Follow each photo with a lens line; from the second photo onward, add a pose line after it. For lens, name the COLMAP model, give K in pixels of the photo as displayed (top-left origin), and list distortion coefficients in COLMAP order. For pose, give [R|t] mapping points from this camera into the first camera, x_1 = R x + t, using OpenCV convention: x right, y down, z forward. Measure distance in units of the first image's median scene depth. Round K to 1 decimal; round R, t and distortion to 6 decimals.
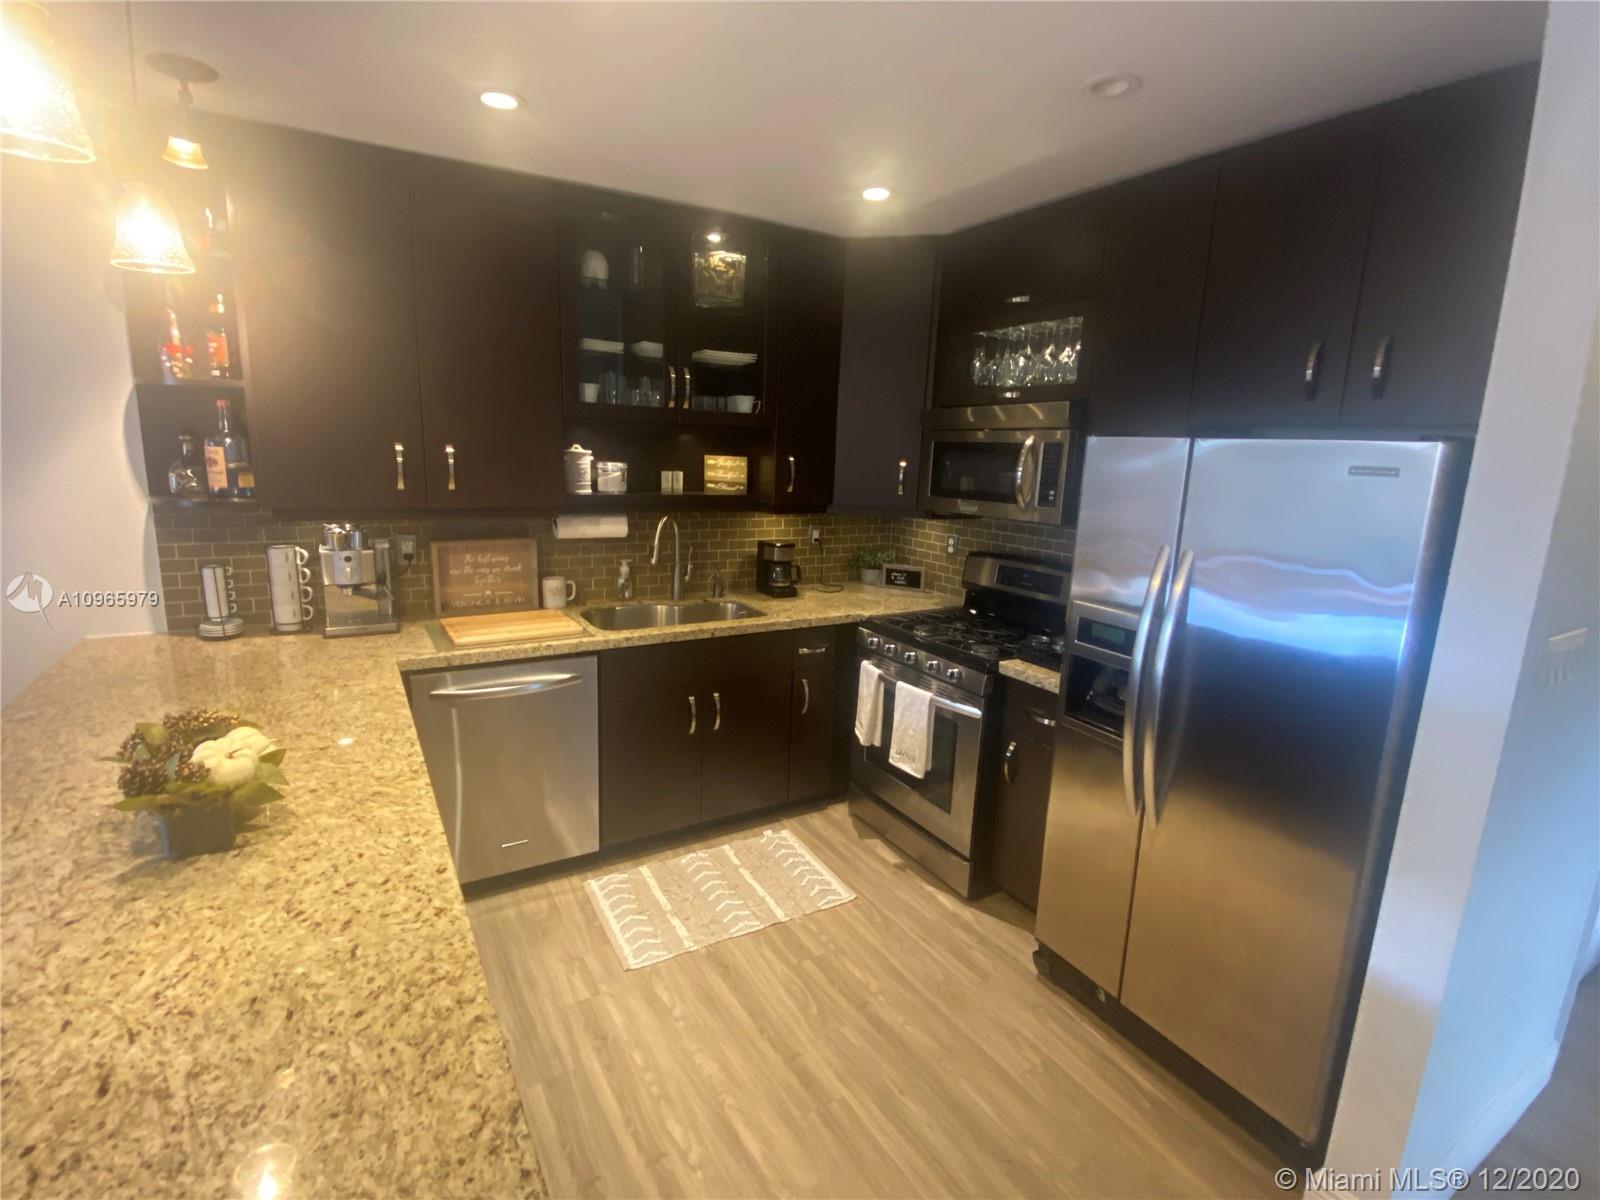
lens RADIAL K [[756.5, 0, 788.1], [0, 756.5, 595.7], [0, 0, 1]] dist [0.056343, -0.054746]
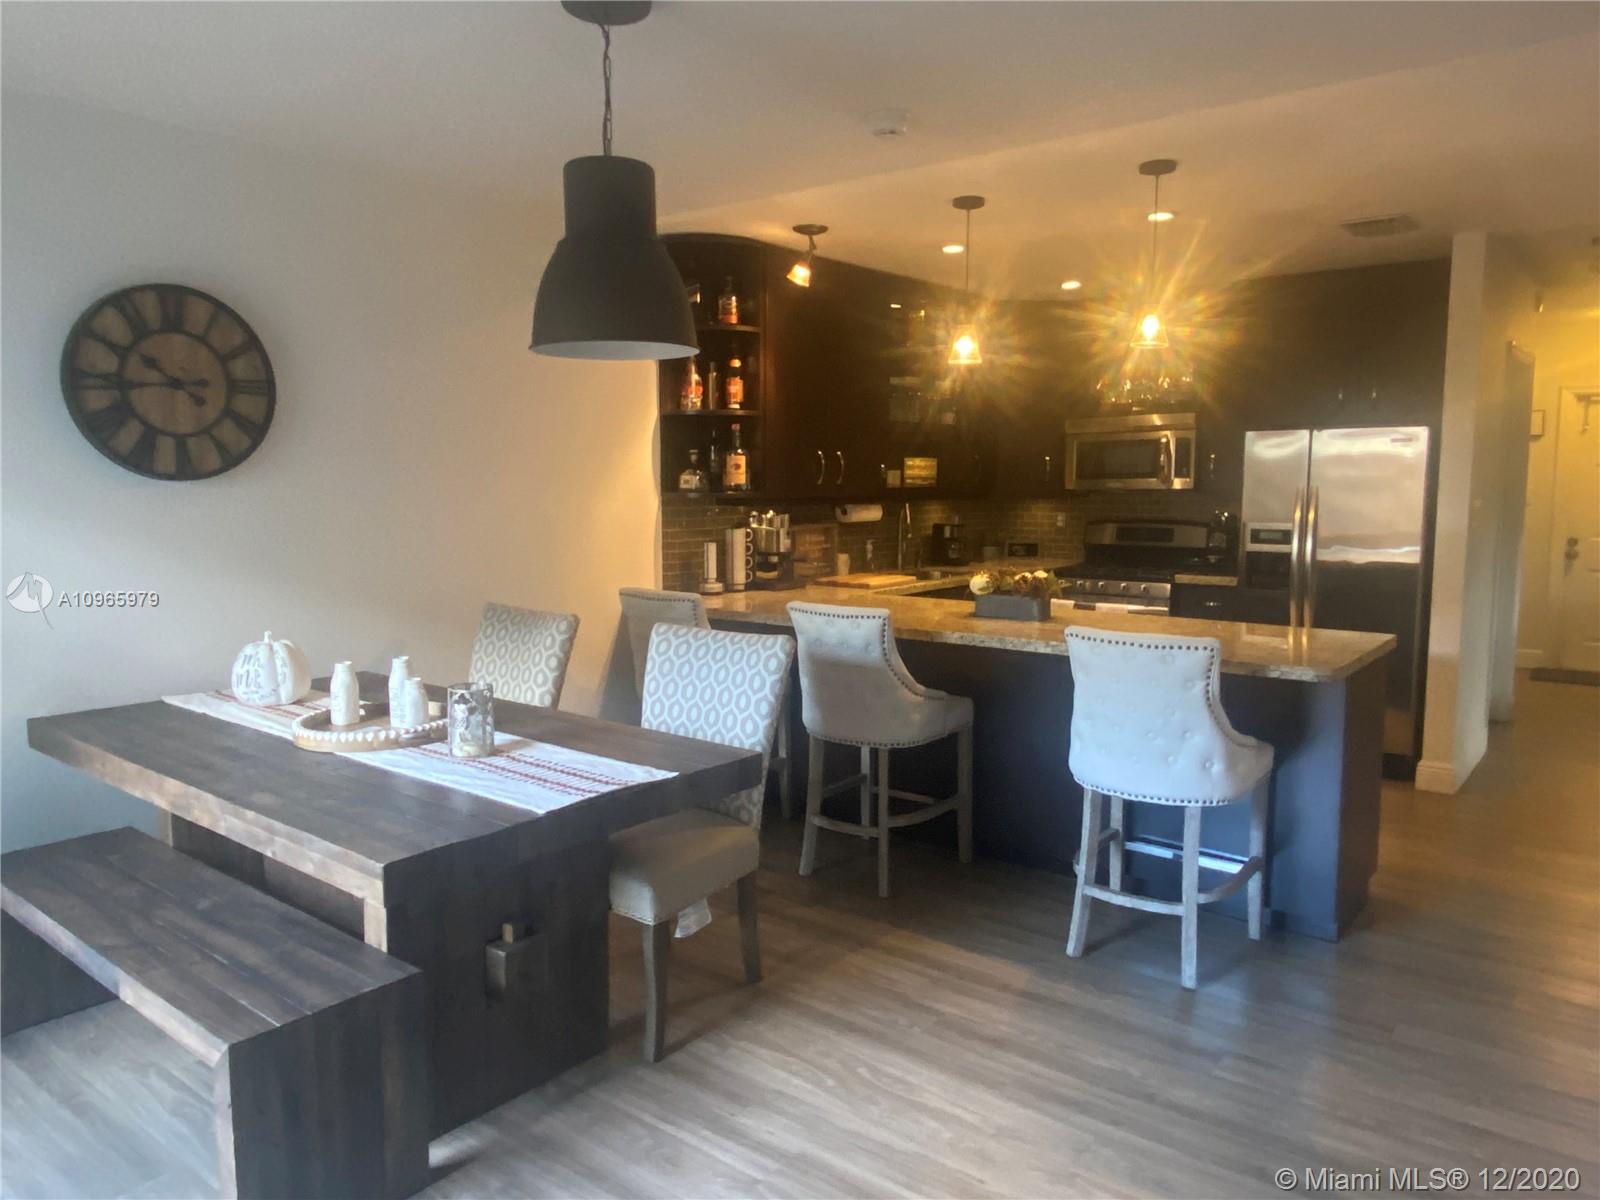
lens RADIAL K [[1097.0, 0, 800.0], [0, 1097.0, 600.0], [0, 0, 1]] dist [0.081133, -0.097339]
pose [[0.932942, -0.076517, 0.351802, -1.105961], [0.103581, 0.992885, -0.058732, 0.168775], [-0.344805, 0.091233, 0.934230, -0.765531]]
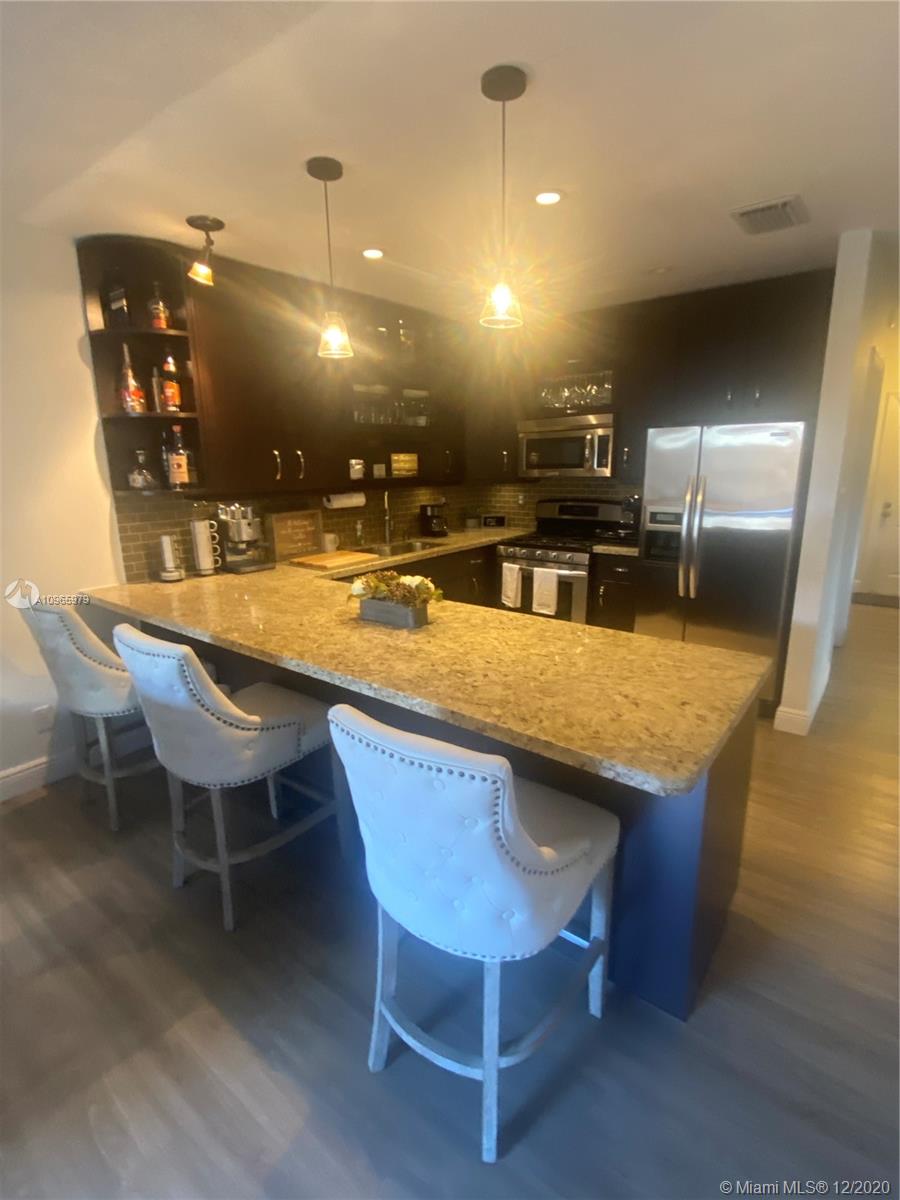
lens RADIAL K [[567.4, 0, 450.0], [0, 567.4, 600.0], [0, 0, 1]] dist [0.056343, -0.054746]
pose [[0.930405, -0.136039, 0.340352, -0.531571], [0.118679, 0.990361, 0.071420, 0.065318], [-0.346787, -0.026057, 0.937582, -0.249496]]
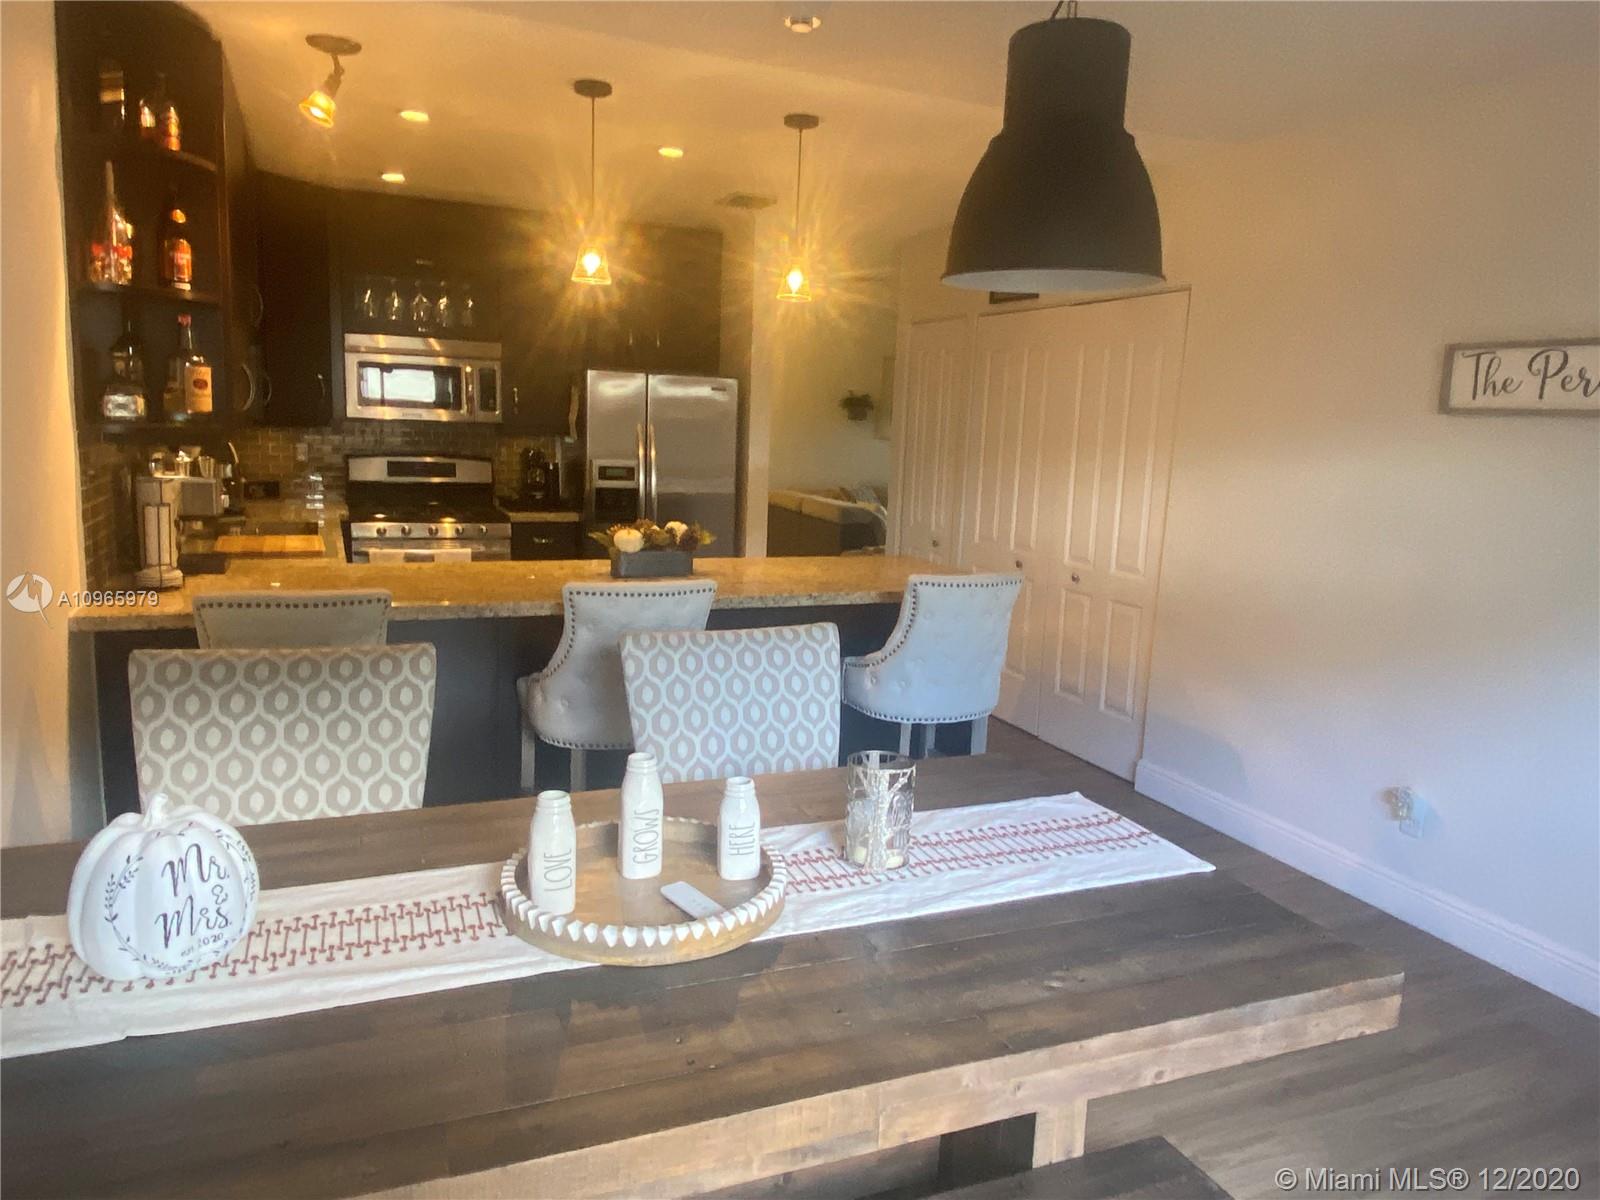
lens RADIAL K [[1097.0, 0, 800.0], [0, 1097.0, 600.0], [0, 0, 1]] dist [0.081133, -0.097339]
pose [[0.124418, -0.194644, 0.972951, -1.601742], [0.158396, 0.971892, 0.174177, -0.032811], [-0.979506, 0.132441, 0.151751, 0.102292]]
